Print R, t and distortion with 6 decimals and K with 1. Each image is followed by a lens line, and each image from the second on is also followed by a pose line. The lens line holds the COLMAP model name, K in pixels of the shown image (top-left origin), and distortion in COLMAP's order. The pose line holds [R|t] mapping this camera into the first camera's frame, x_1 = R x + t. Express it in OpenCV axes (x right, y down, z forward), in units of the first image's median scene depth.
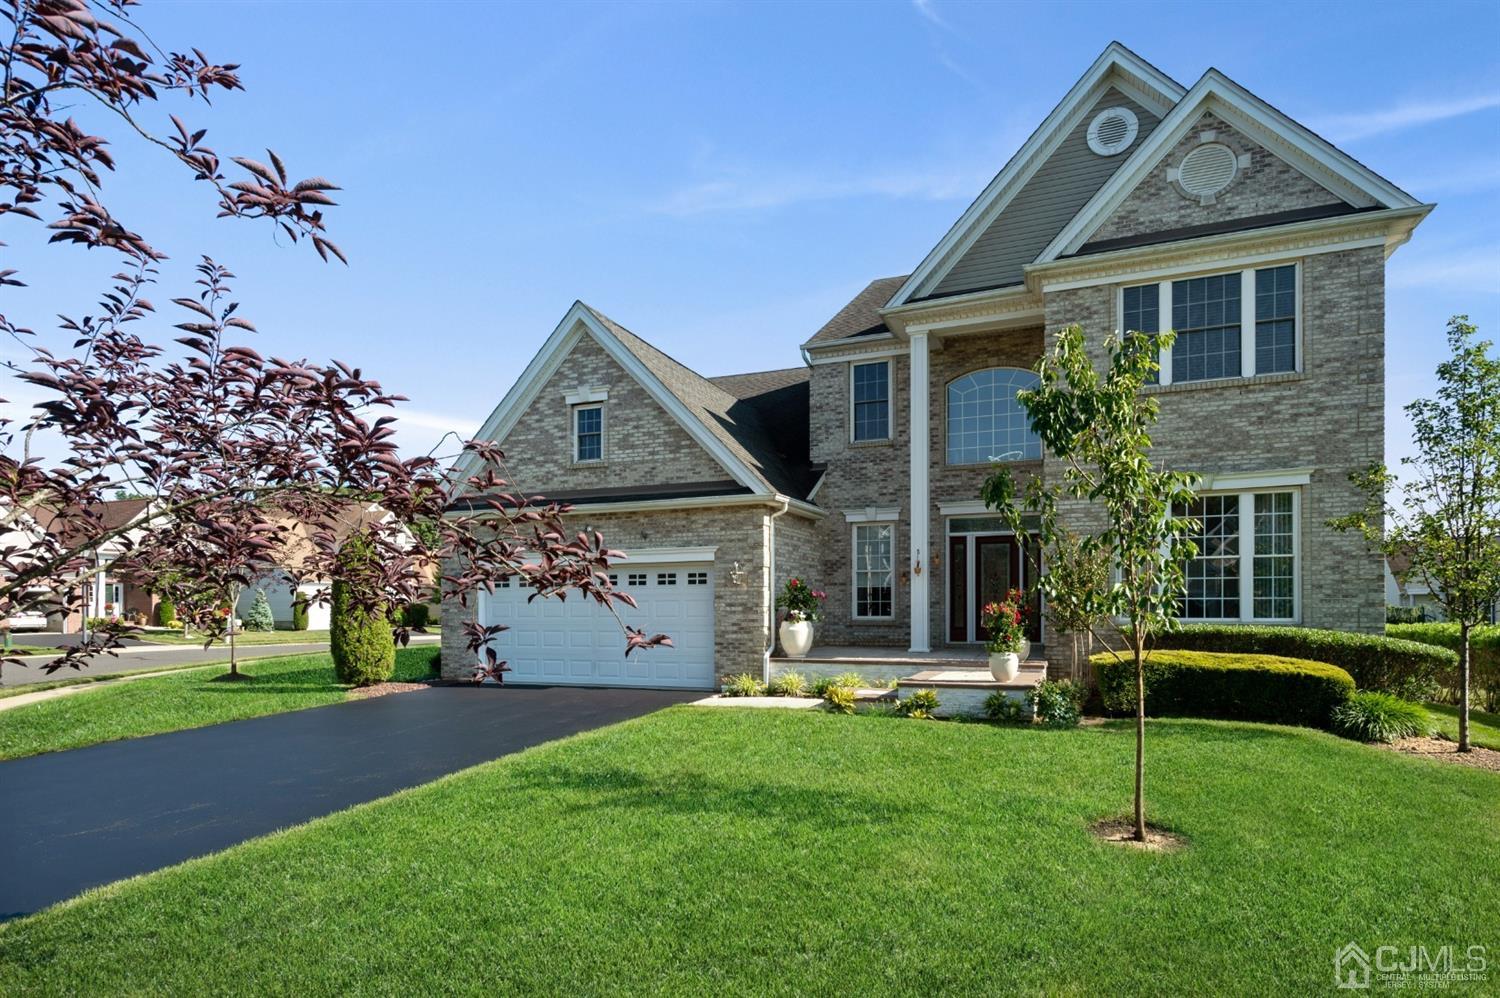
lens RADIAL K [[776.0, 0, 762.5], [0, 776.0, 609.5], [0, 0, 1]] dist [-0.000209, 0.001610]
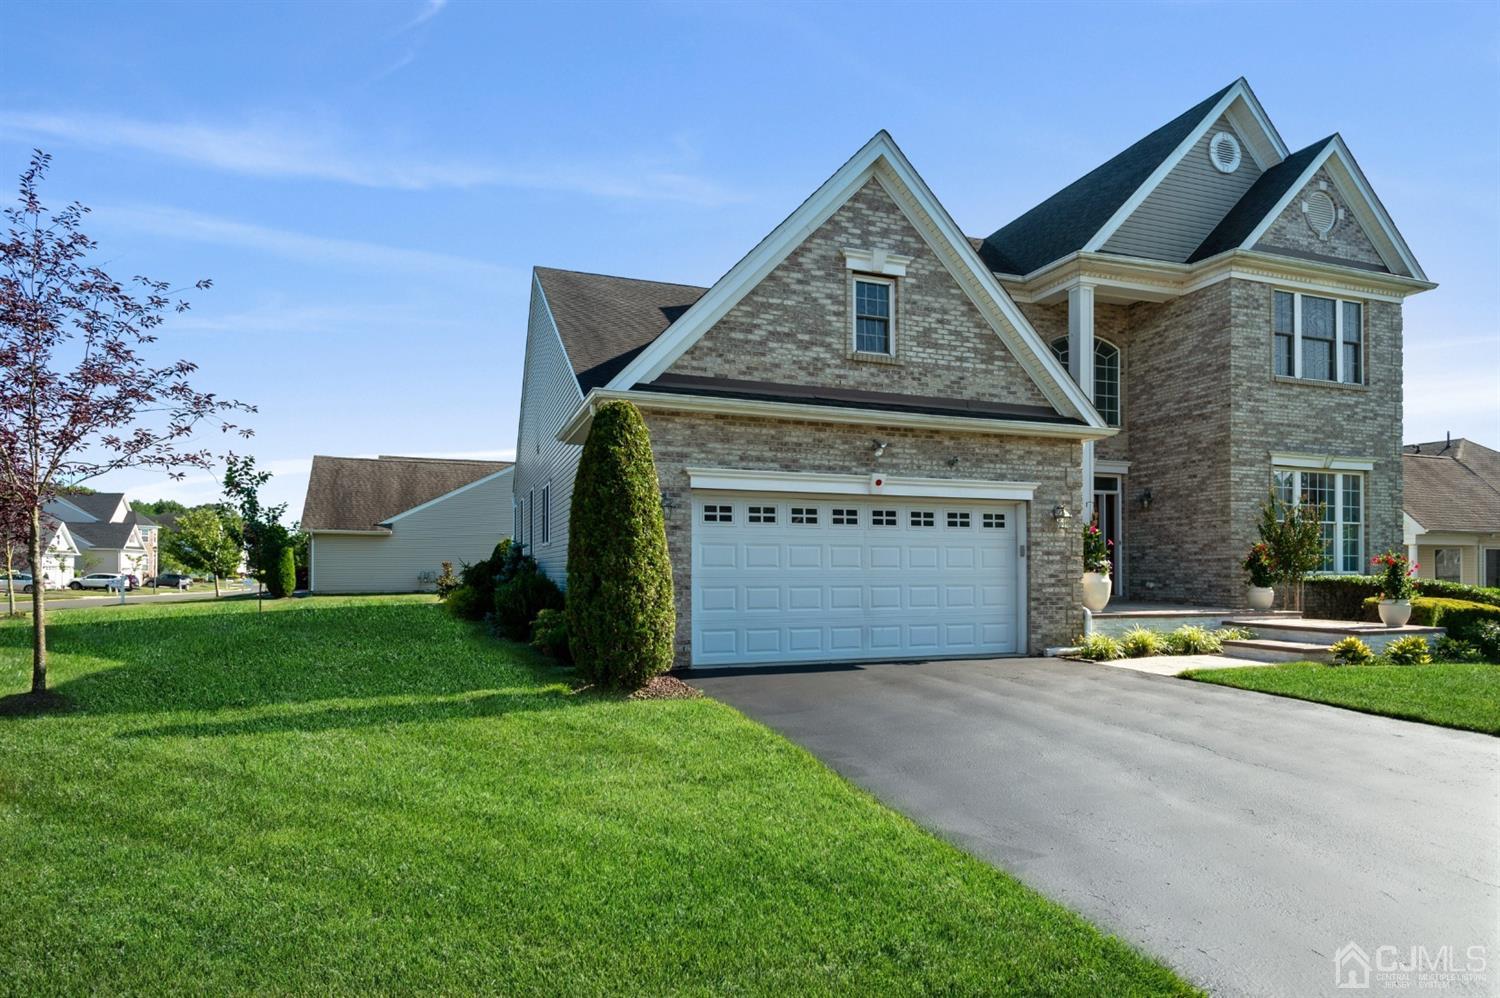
lens RADIAL K [[776.0, 0, 737.1], [0, 776.0, 564.6], [0, 0, 1]] dist [-0.000209, 0.001610]
pose [[0.782194, 0.009869, 0.622956, -0.795547], [-0.007948, 0.999951, -0.005862, 0.013507], [-0.622984, -0.000366, 0.782235, 0.518006]]
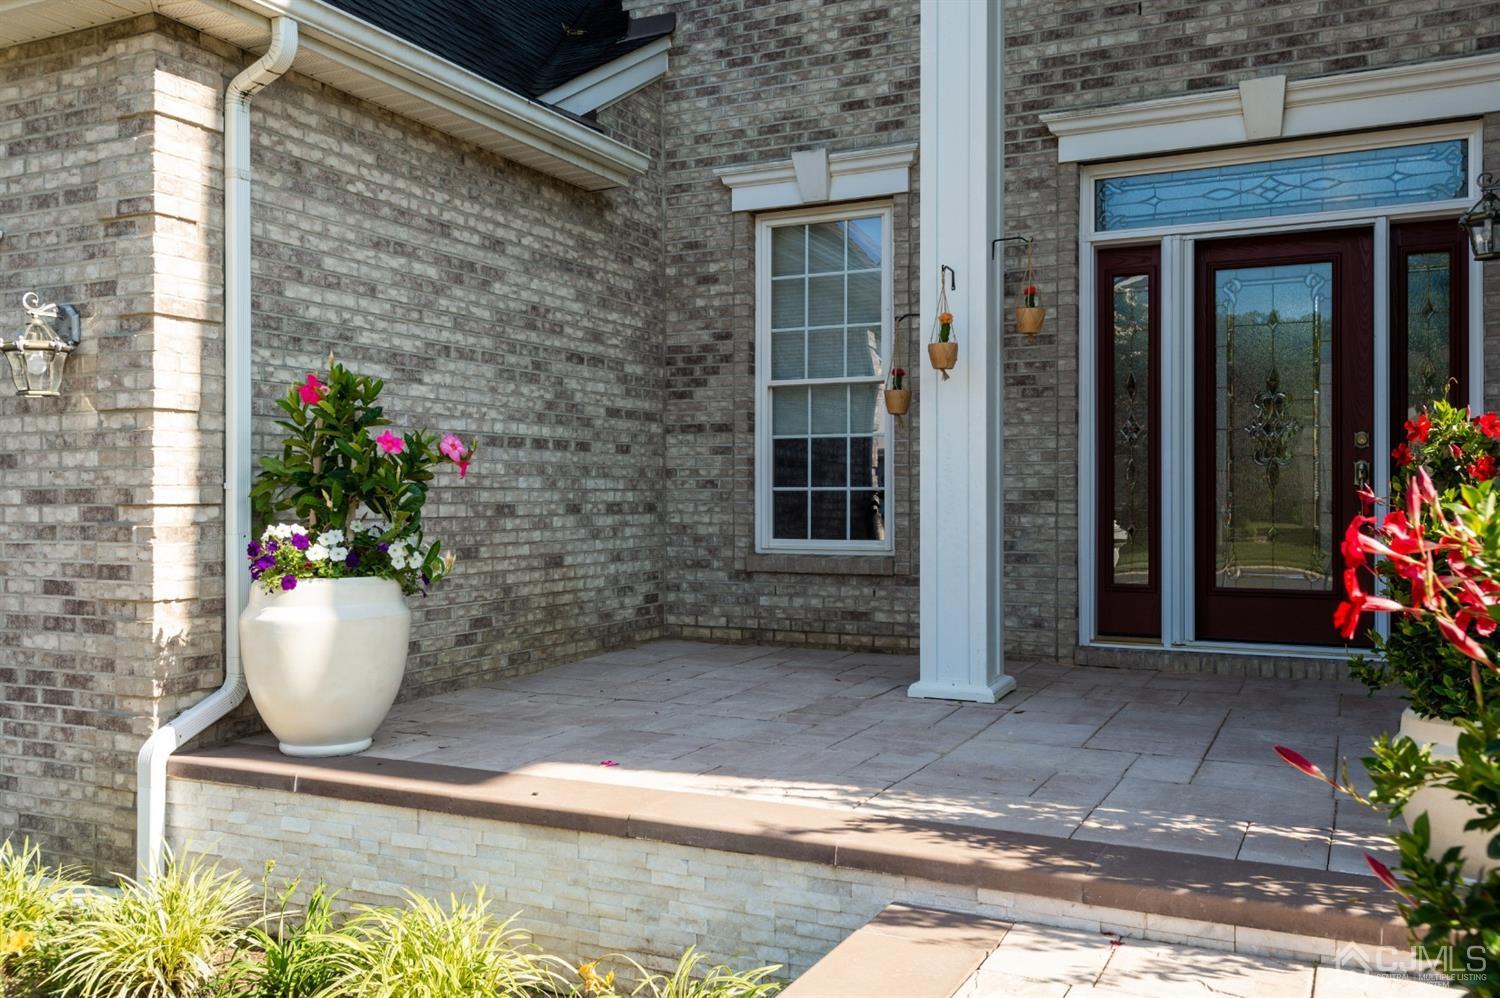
lens RADIAL K [[1254.0, 0, 748.5], [0, 1254.0, 503.9], [0, 0, 1]] dist [0.005087, 0.011267]
pose [[0.997558, 0.004381, -0.069706, 0.171381], [-0.004585, 0.999986, -0.002768, -0.003785], [0.069693, 0.003081, 0.997564, 0.629773]]
